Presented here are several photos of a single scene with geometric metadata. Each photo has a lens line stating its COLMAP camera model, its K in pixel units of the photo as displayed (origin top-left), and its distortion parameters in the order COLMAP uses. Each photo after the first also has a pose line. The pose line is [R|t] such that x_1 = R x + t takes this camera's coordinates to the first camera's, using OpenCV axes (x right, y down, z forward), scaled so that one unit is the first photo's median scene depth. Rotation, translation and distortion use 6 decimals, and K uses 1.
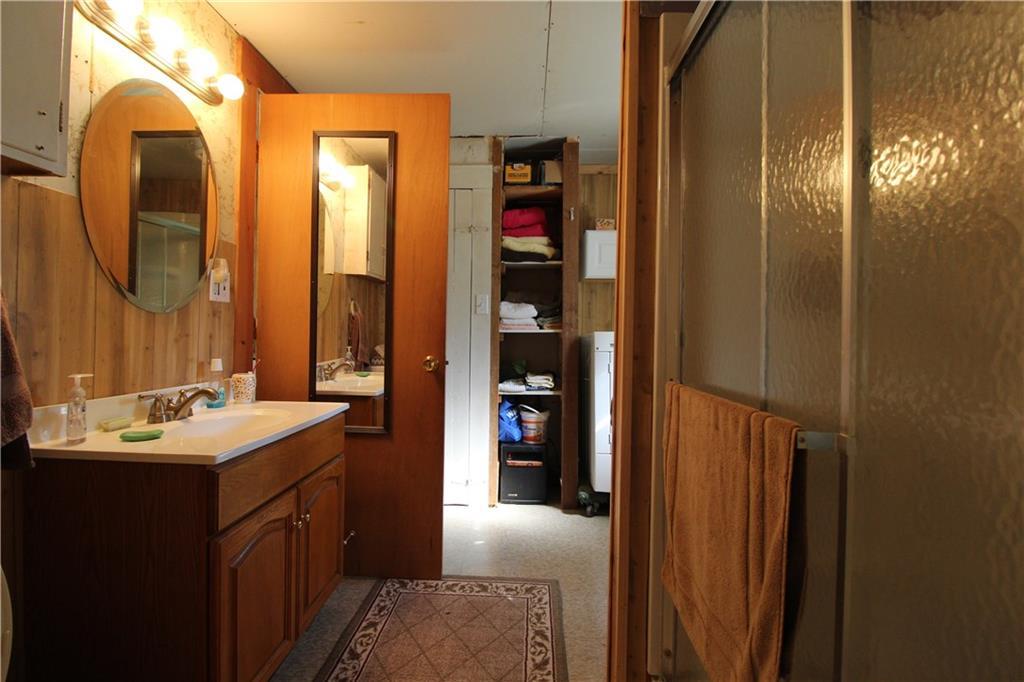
lens RADIAL K [[476.1, 0, 511.1], [0, 476.1, 334.9], [0, 0, 1]] dist [-0.015558, -0.003823]
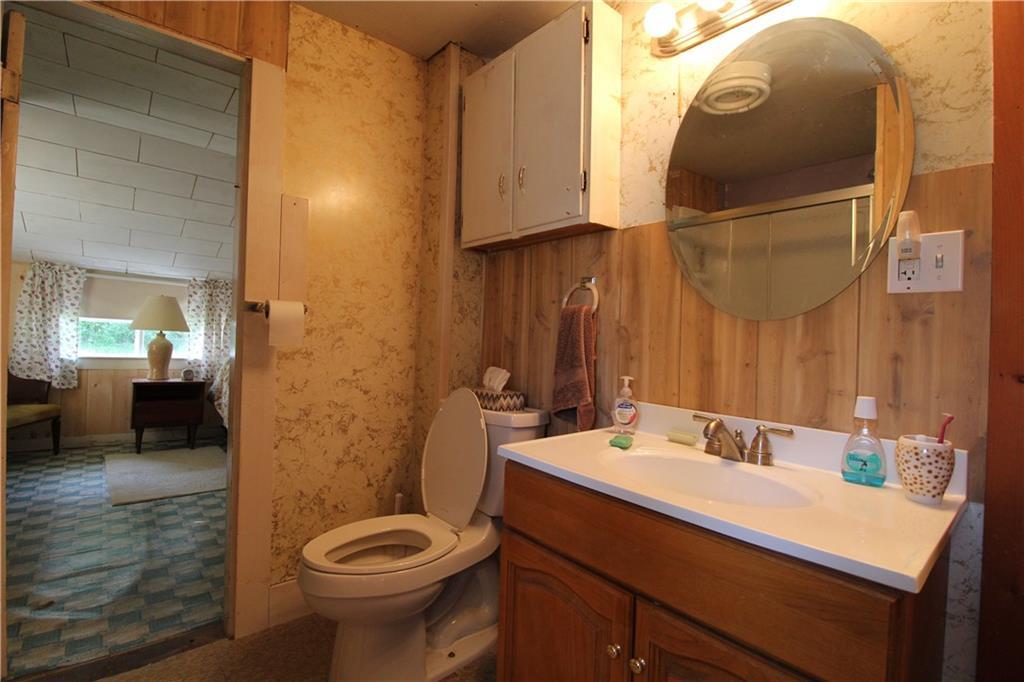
lens RADIAL K [[476.1, 0, 515.5], [0, 476.1, 334.7], [0, 0, 1]] dist [-0.015558, -0.003823]
pose [[-0.742126, -0.040768, -0.669019, 0.071943], [-0.048088, 0.998815, -0.007522, 0.001980], [0.668533, 0.026589, -0.743207, 1.393127]]
